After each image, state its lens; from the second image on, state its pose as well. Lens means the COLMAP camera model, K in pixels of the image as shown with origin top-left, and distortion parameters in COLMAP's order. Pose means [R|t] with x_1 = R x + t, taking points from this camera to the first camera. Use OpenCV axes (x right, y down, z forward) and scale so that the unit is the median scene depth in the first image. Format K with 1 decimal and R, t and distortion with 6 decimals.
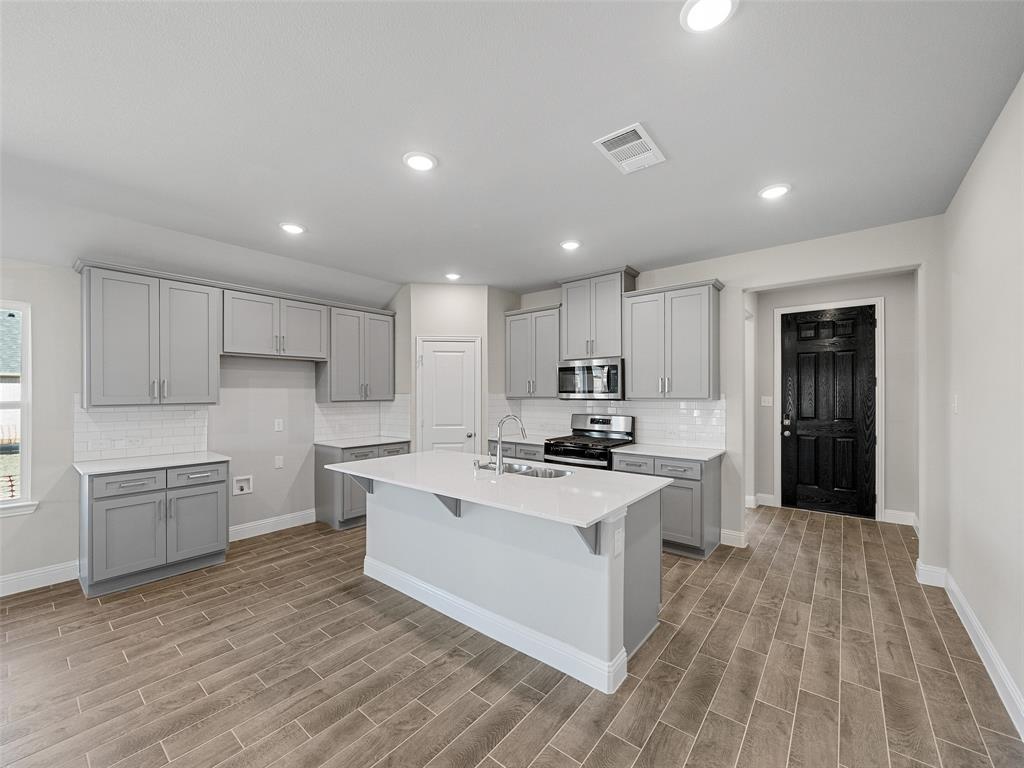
lens RADIAL K [[408.7, 0, 514.5], [0, 408.7, 393.0], [0, 0, 1]] dist [-0.000639, -0.000005]
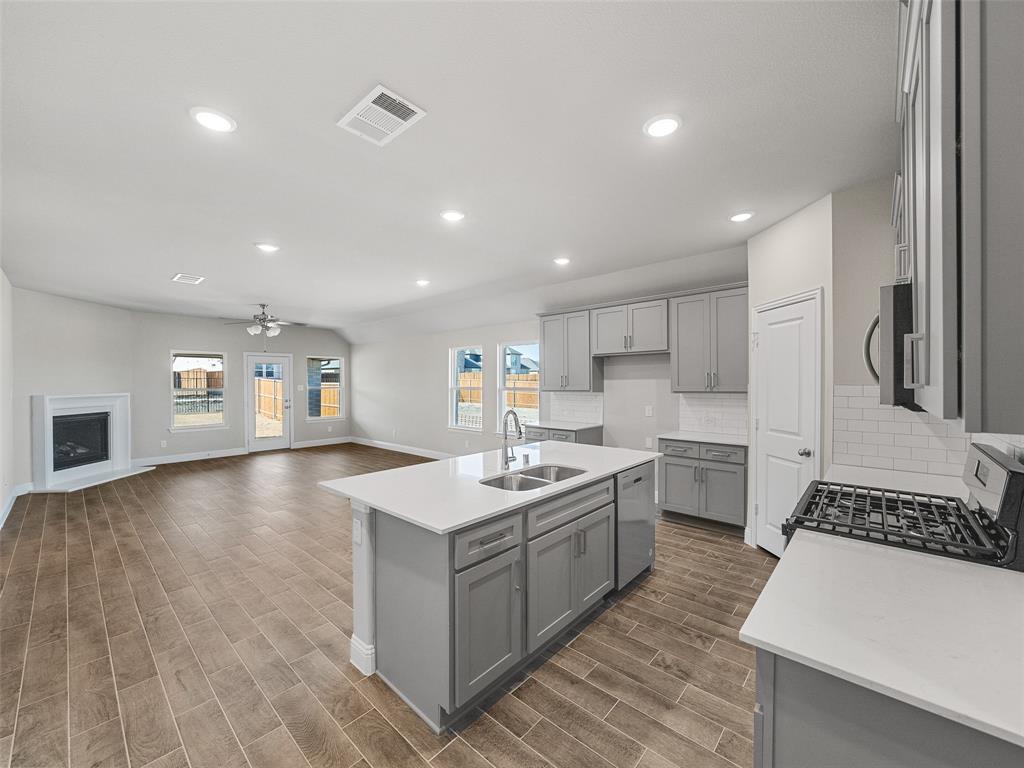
lens RADIAL K [[408.7, 0, 513.3], [0, 408.7, 383.8], [0, 0, 1]] dist [-0.000639, -0.000005]
pose [[-0.052154, 0.004209, -0.998630, 0.630338], [0.010181, 0.999941, 0.003683, -0.007596], [0.998587, -0.009975, -0.052194, 0.719824]]
